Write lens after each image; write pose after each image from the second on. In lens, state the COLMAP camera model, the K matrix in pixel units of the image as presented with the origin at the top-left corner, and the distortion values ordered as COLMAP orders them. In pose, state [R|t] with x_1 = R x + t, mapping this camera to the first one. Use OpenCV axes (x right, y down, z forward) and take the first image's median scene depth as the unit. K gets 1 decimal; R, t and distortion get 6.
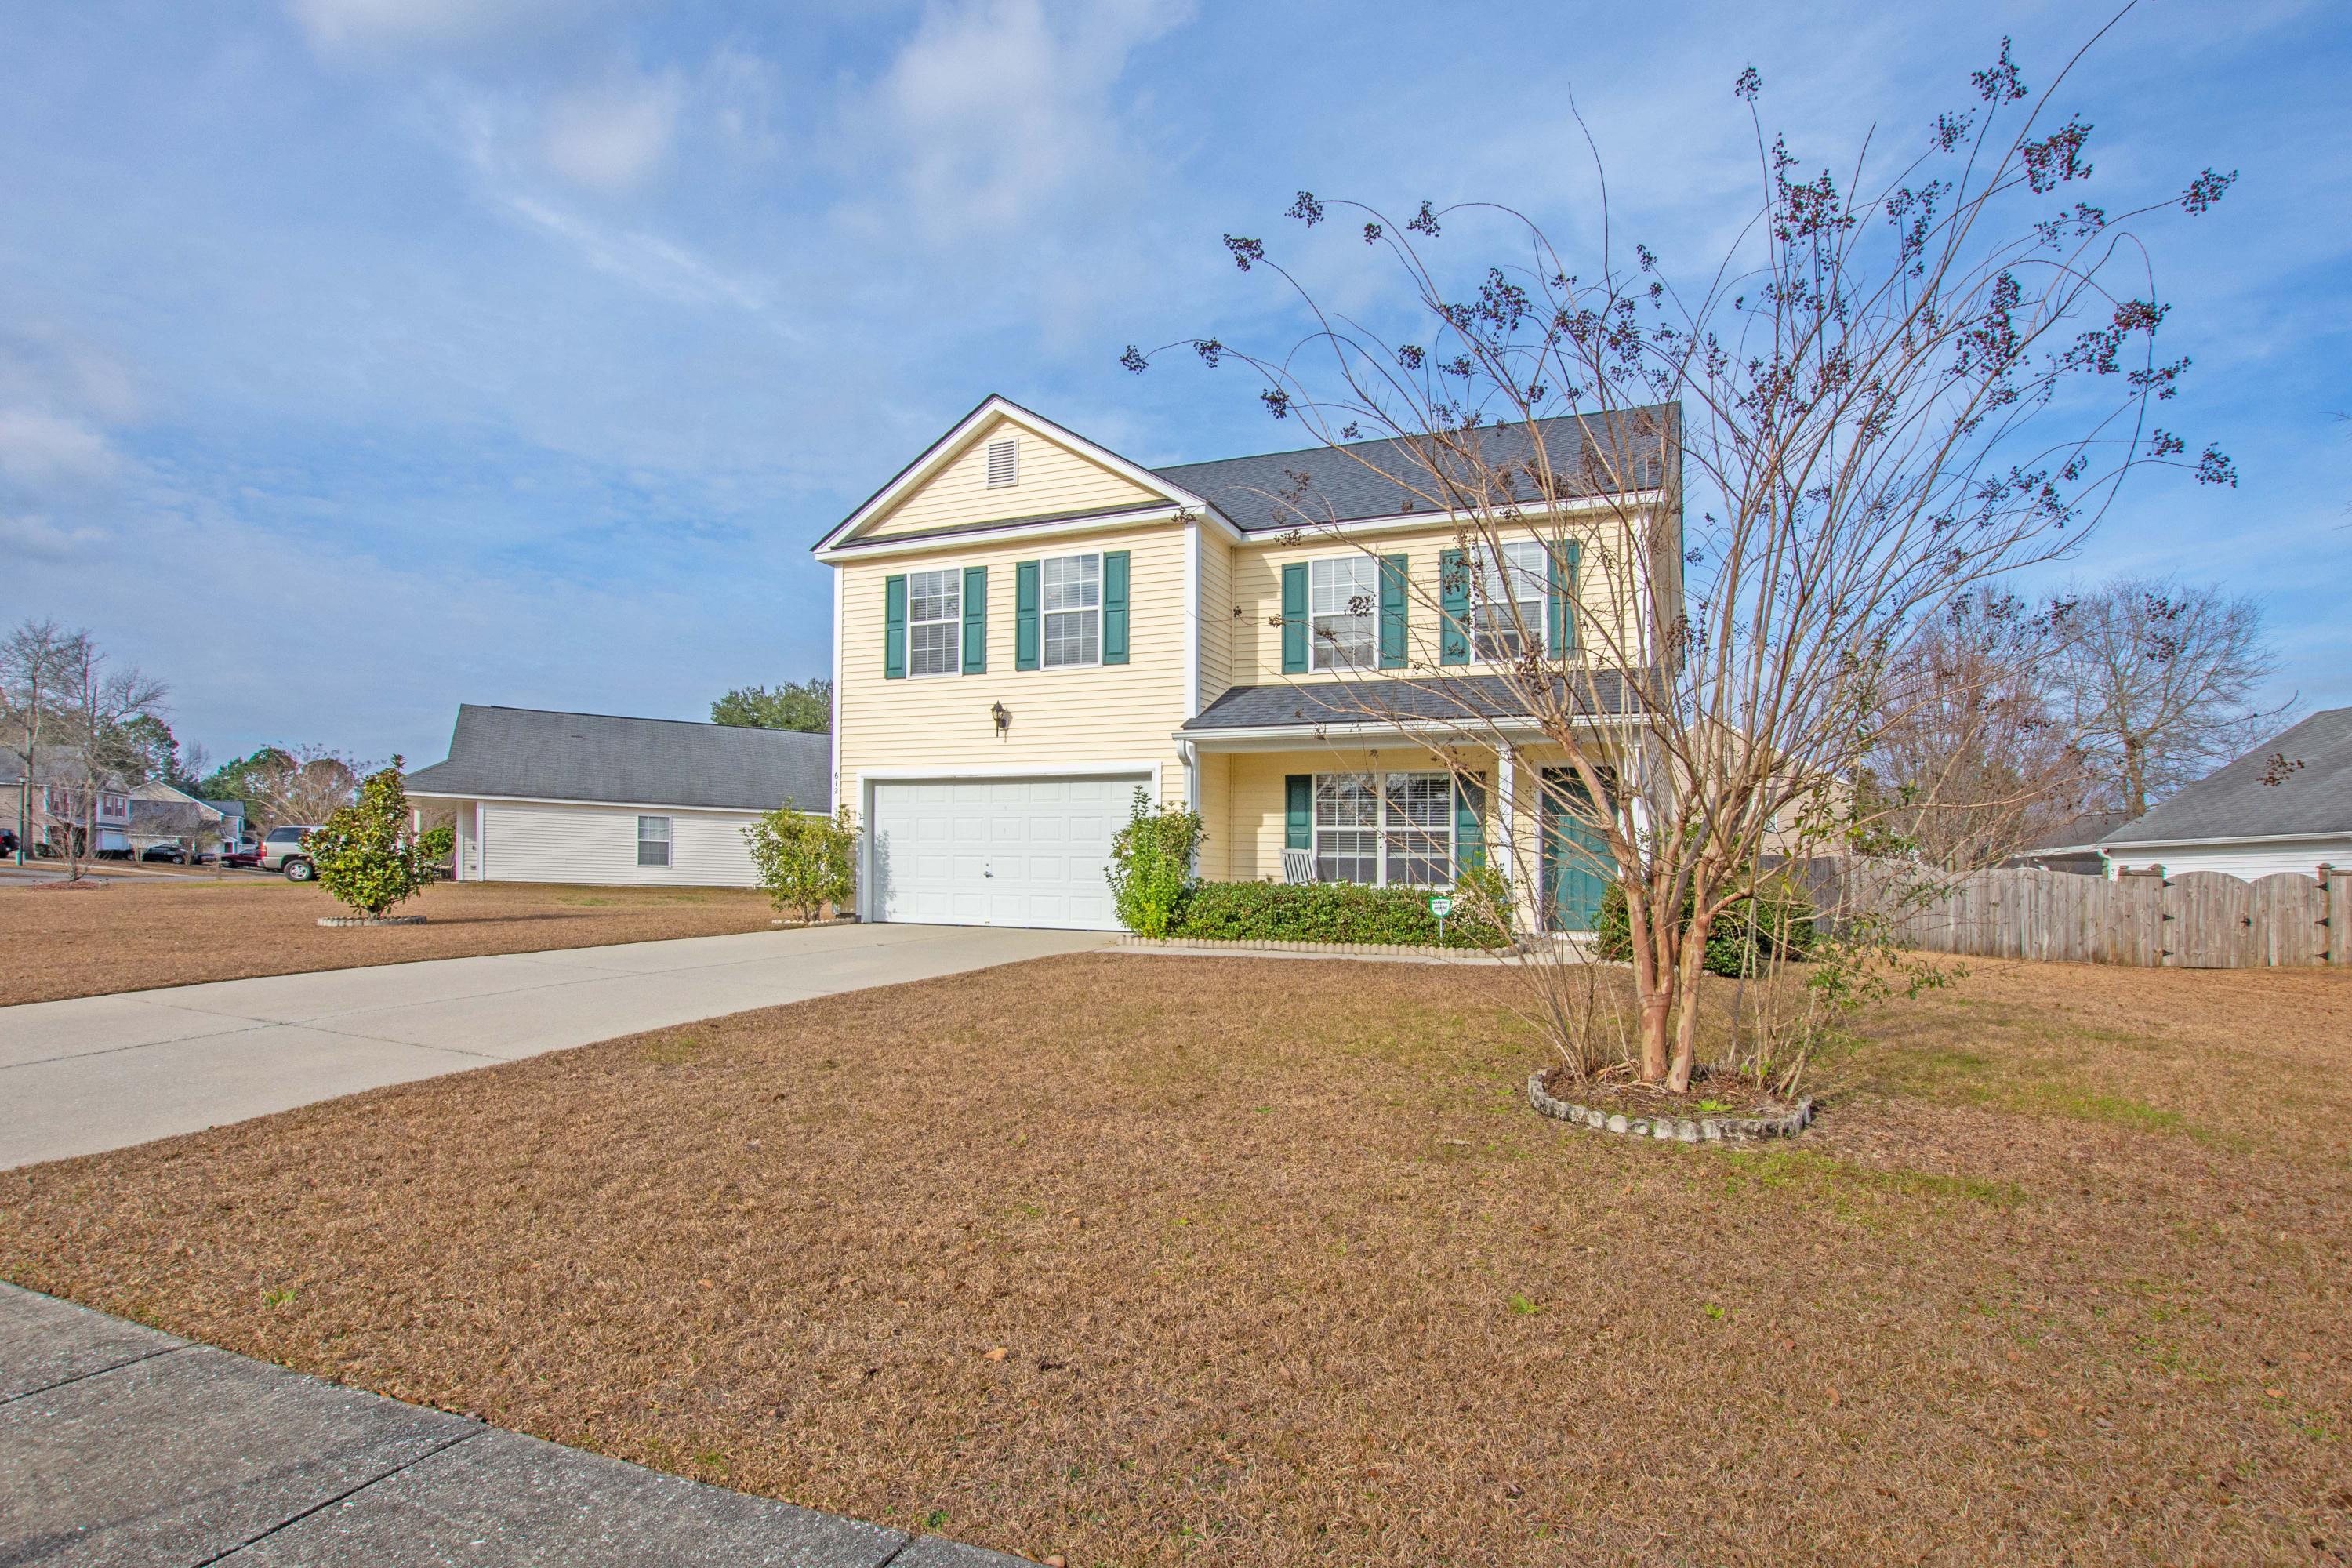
lens RADIAL K [[1009.9, 0, 1208.3], [0, 1009.9, 832.8], [0, 0, 1]] dist [-0.014198, -0.001266]
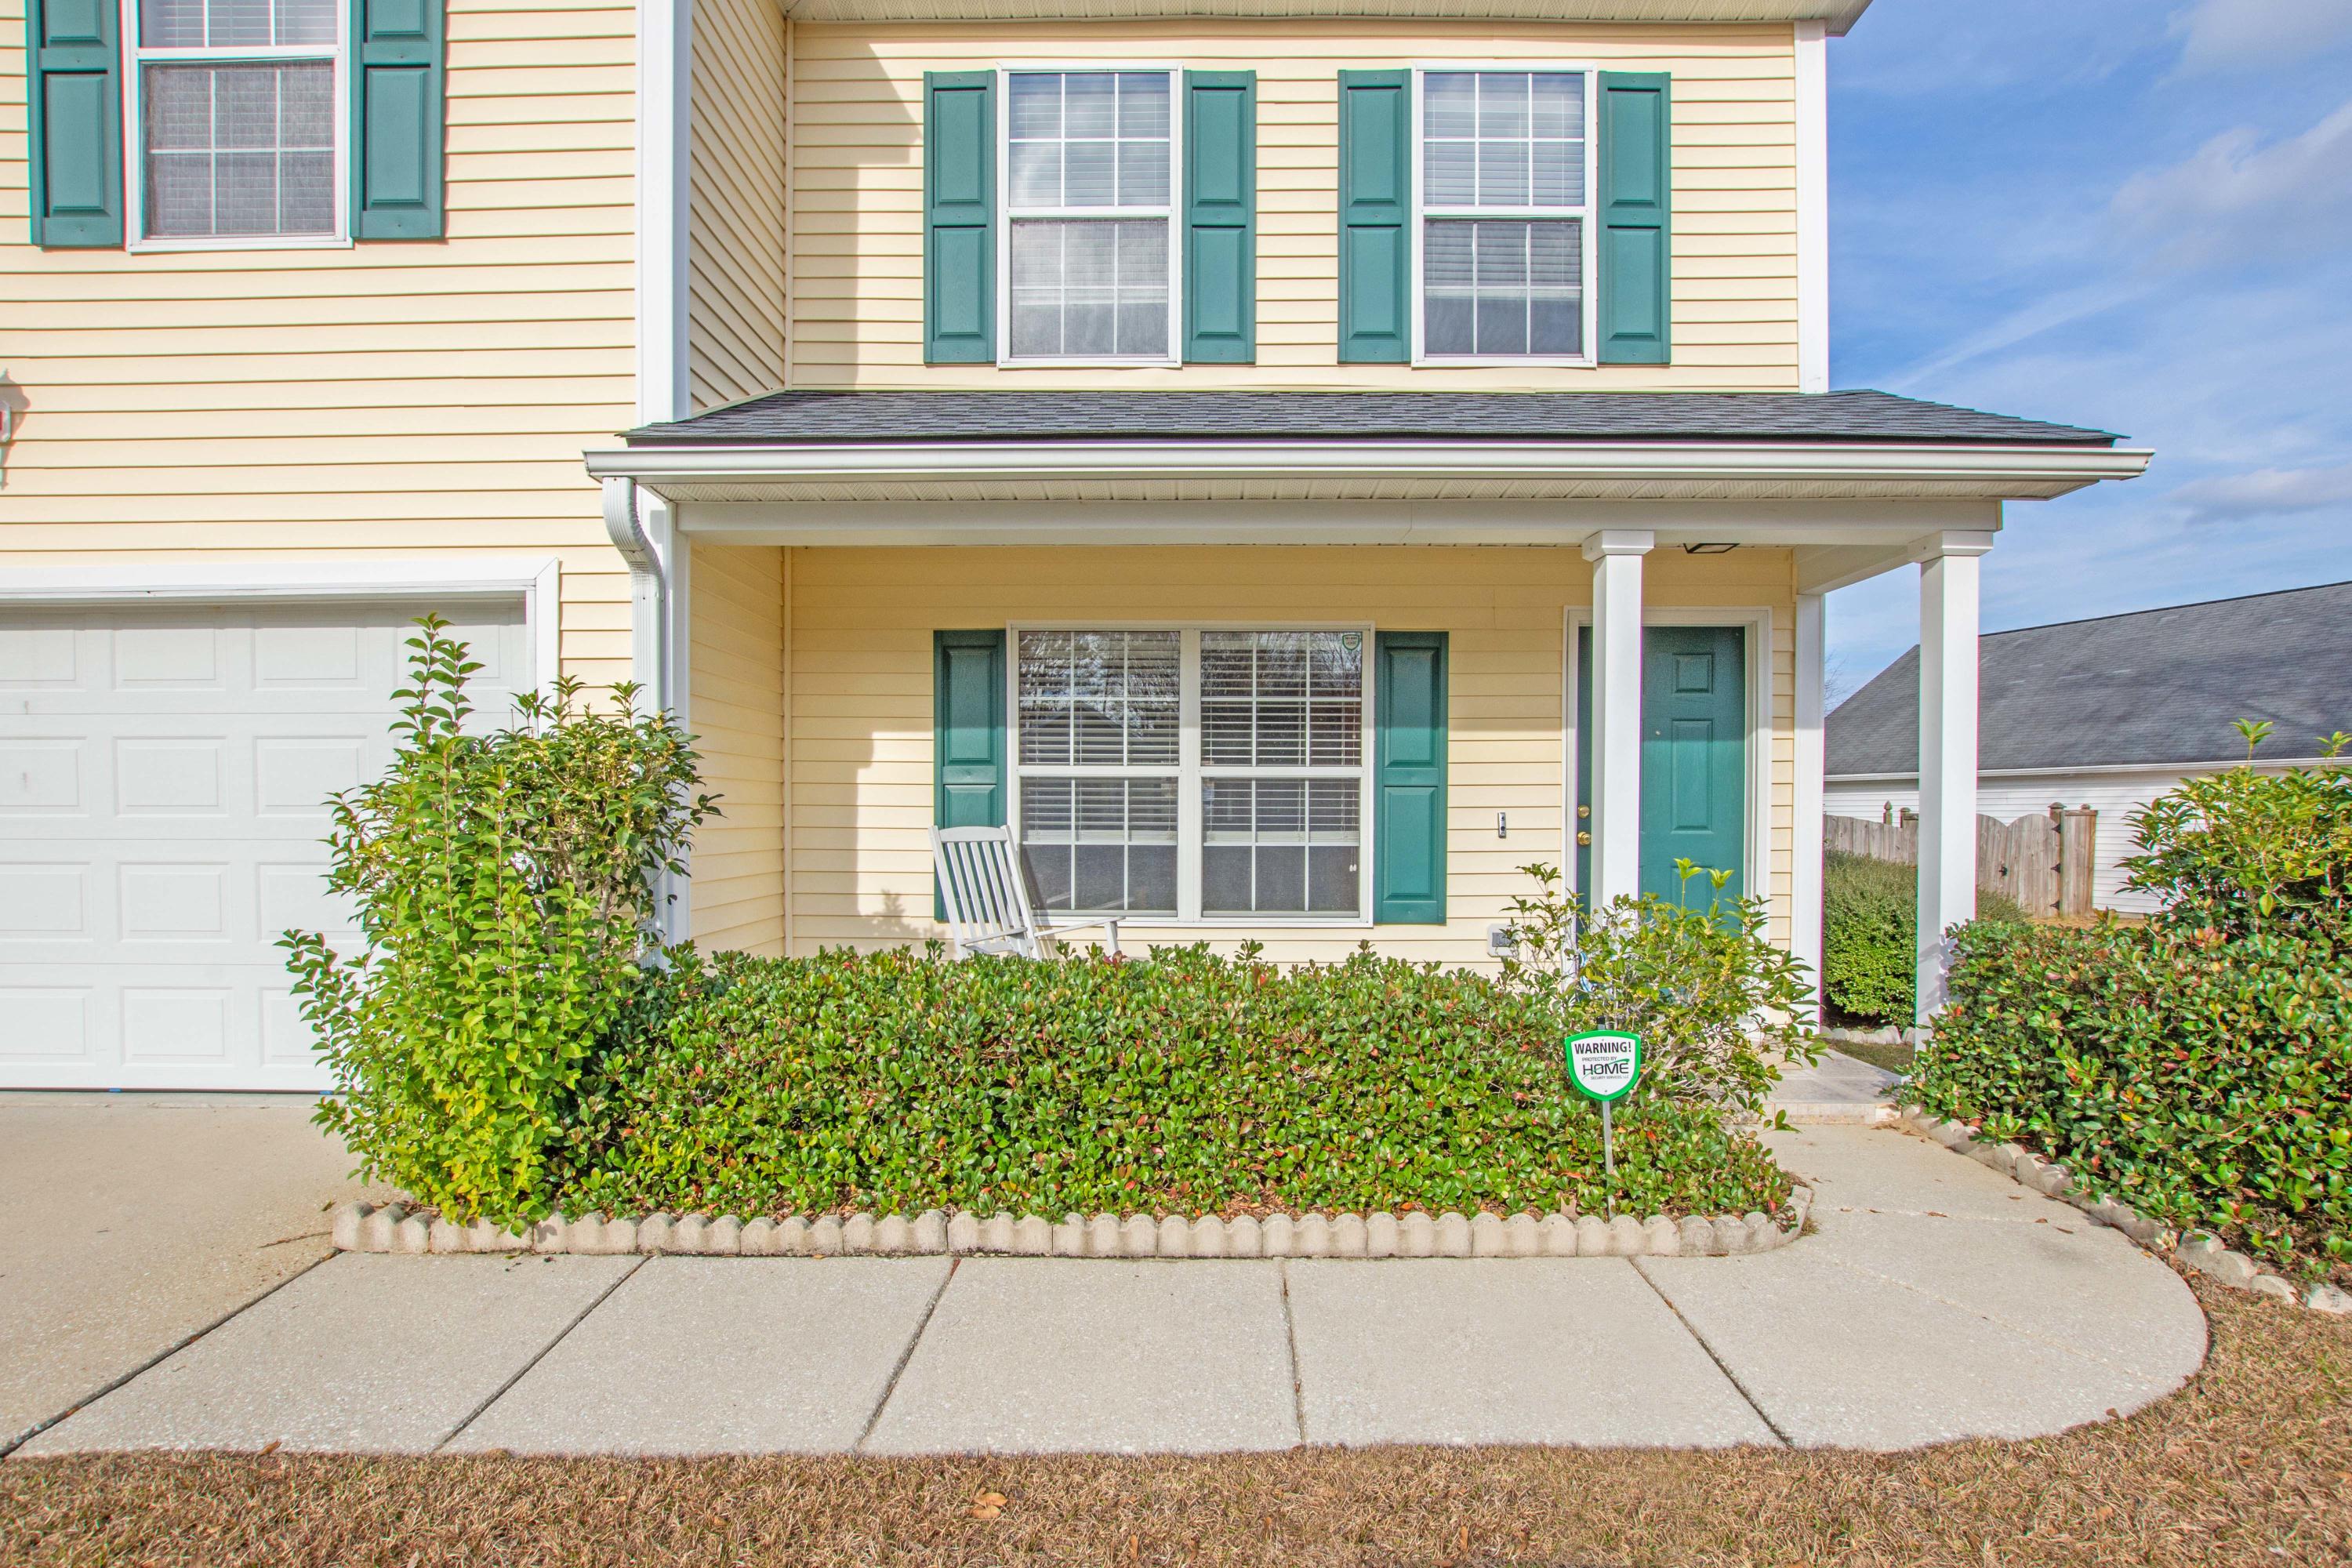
lens RADIAL K [[1024.5, 0, 1103.3], [0, 1024.5, 782.0], [0, 0, 1]] dist [-0.020255, 0.001405]
pose [[0.938196, -0.006272, 0.346048, 0.002334], [-0.001230, 0.999769, 0.021454, -0.008170], [-0.346102, -0.020554, 0.937972, 0.612172]]
